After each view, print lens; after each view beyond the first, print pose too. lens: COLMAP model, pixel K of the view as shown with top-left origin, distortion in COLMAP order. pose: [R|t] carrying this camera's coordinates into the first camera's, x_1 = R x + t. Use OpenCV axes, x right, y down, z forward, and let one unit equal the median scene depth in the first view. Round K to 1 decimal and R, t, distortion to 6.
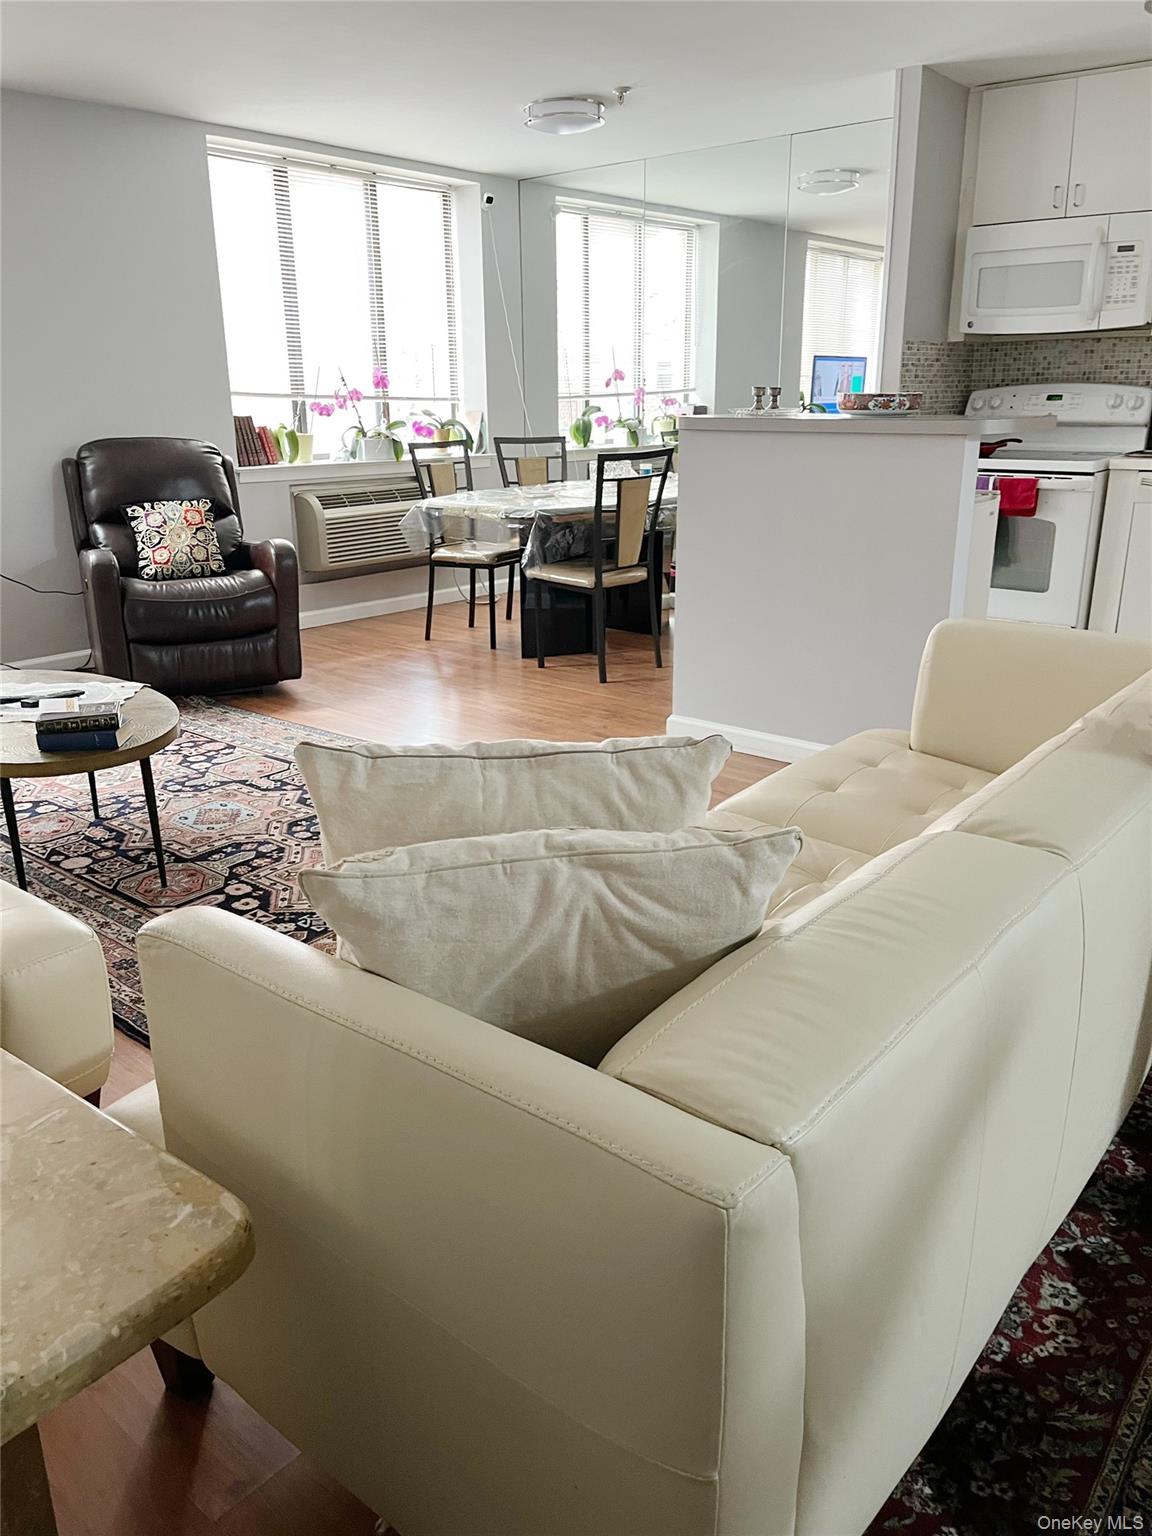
lens RADIAL K [[1191.3, 0, 576.0], [0, 1191.3, 768.0], [0, 0, 1]] dist [0.129105, -0.183332]
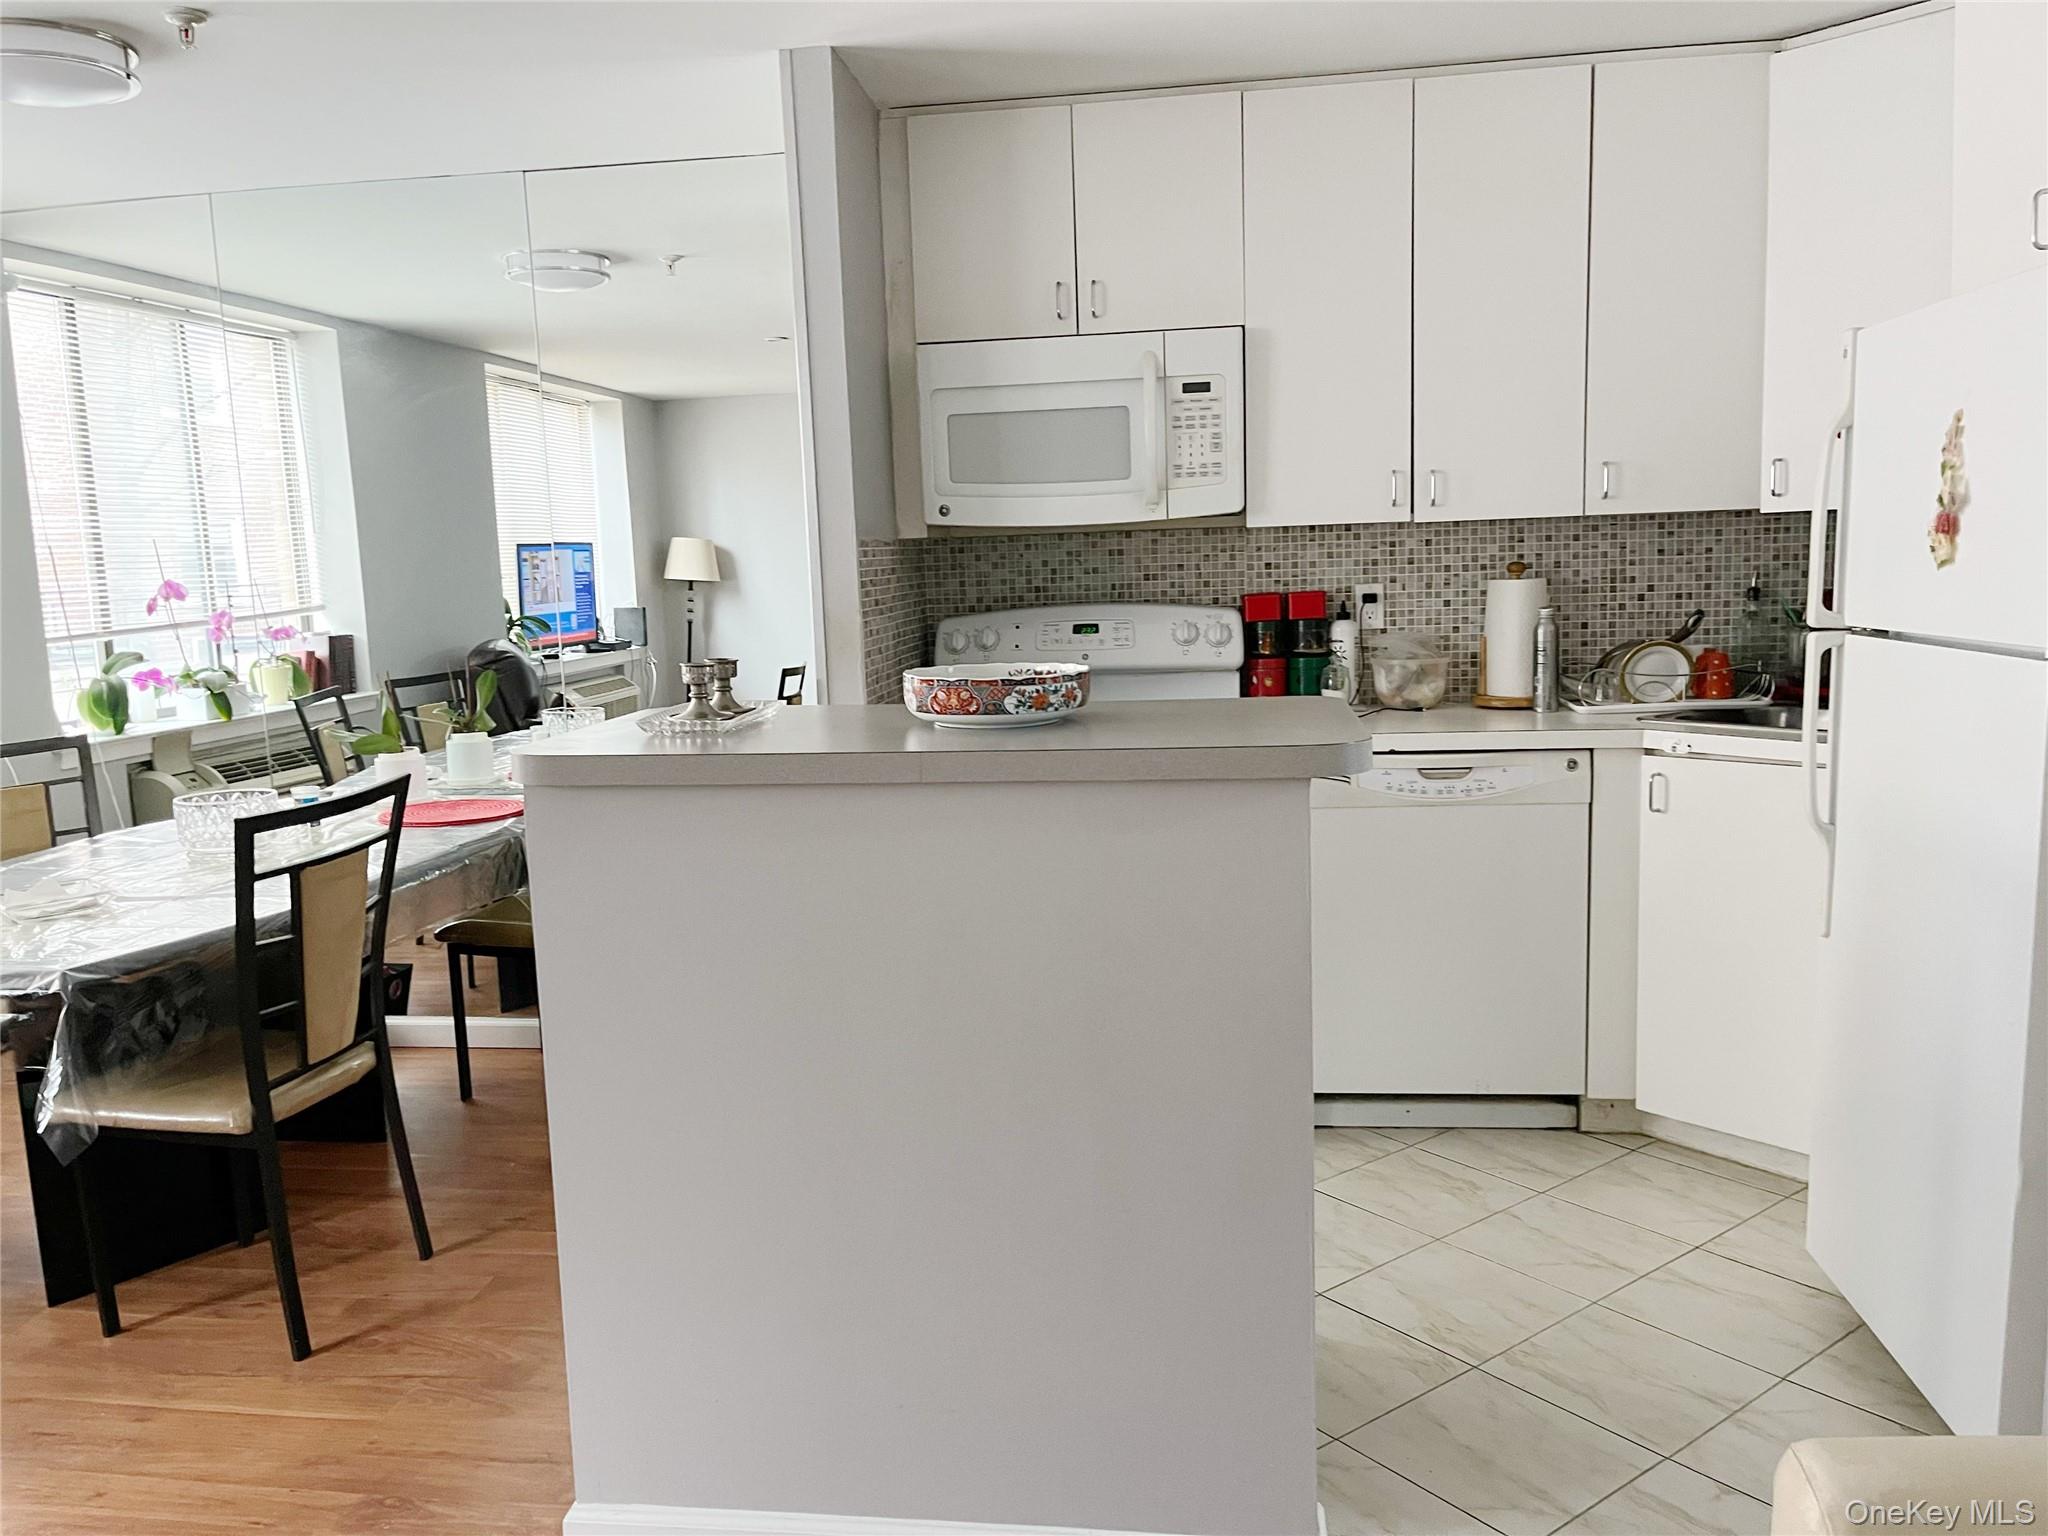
lens RADIAL K [[1571.1, 0, 1024.0], [0, 1571.1, 768.0], [0, 0, 1]] dist [0.056678, -0.082160]
pose [[0.843097, -0.098074, 0.528742, -0.035215], [0.187752, 0.975039, -0.118521, -0.155079], [-0.503921, 0.199197, 0.840467, 0.393460]]
